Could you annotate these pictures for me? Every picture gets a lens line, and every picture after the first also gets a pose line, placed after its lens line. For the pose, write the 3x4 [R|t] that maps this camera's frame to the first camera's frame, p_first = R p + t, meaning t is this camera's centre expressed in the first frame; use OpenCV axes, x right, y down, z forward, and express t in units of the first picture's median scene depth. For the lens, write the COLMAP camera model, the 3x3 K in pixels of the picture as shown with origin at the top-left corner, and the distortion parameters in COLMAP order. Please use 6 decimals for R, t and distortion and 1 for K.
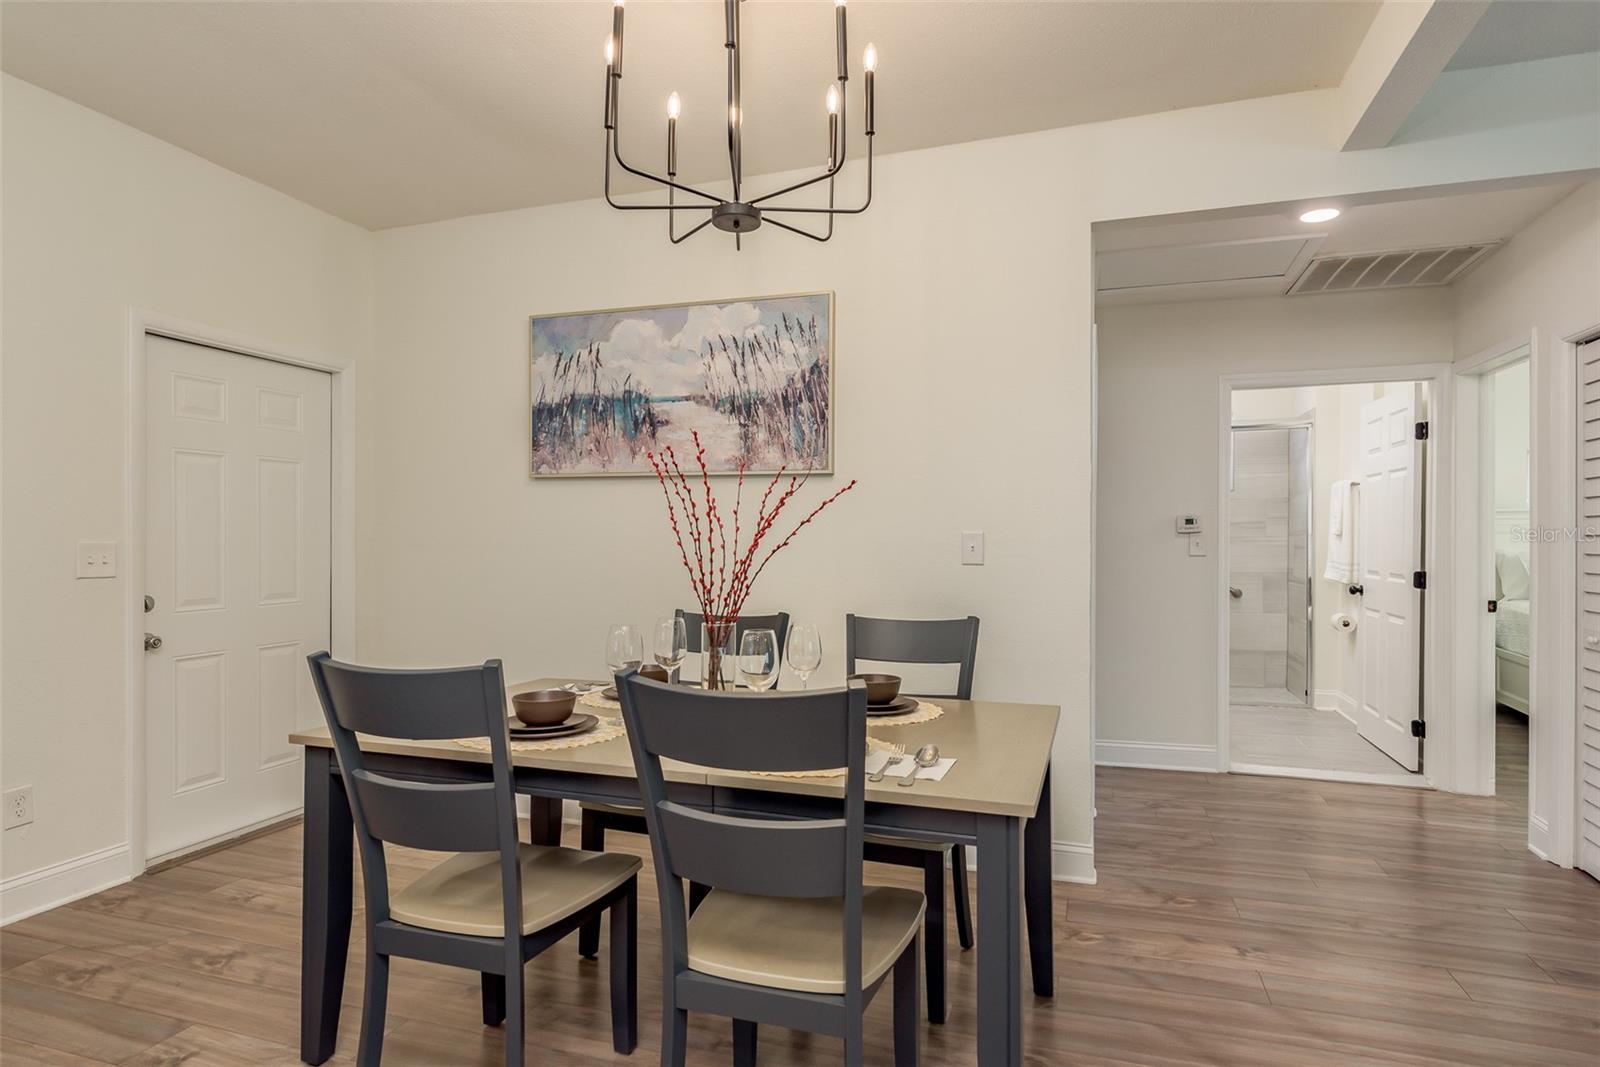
lens RADIAL K [[909.3, 0, 677.5], [0, 909.3, 531.1], [0, 0, 1]] dist [-0.002854, -0.000484]
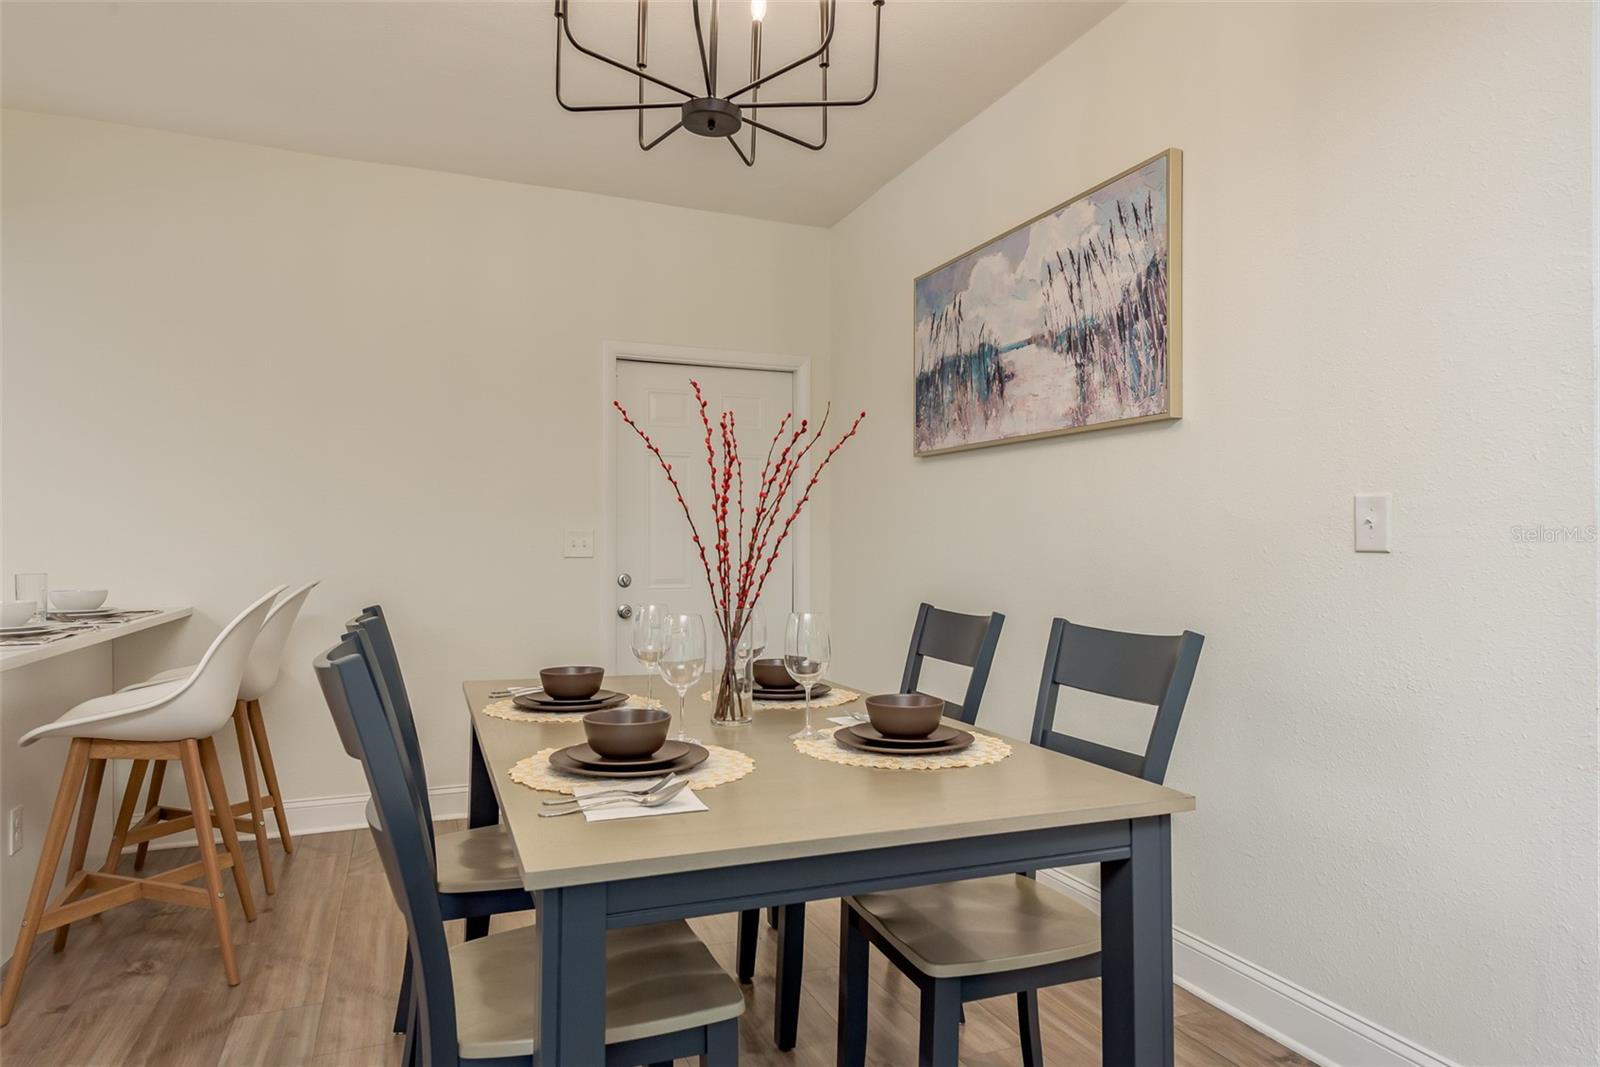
lens RADIAL K [[929.5, 0, 798.0], [0, 929.5, 539.5], [0, 0, 1]] dist [0.016058, -0.000531]
pose [[0.676759, -0.005910, -0.736181, 0.473360], [0.005057, 0.999982, -0.003380, 0.027882], [0.736188, -0.001436, 0.676776, 0.307555]]
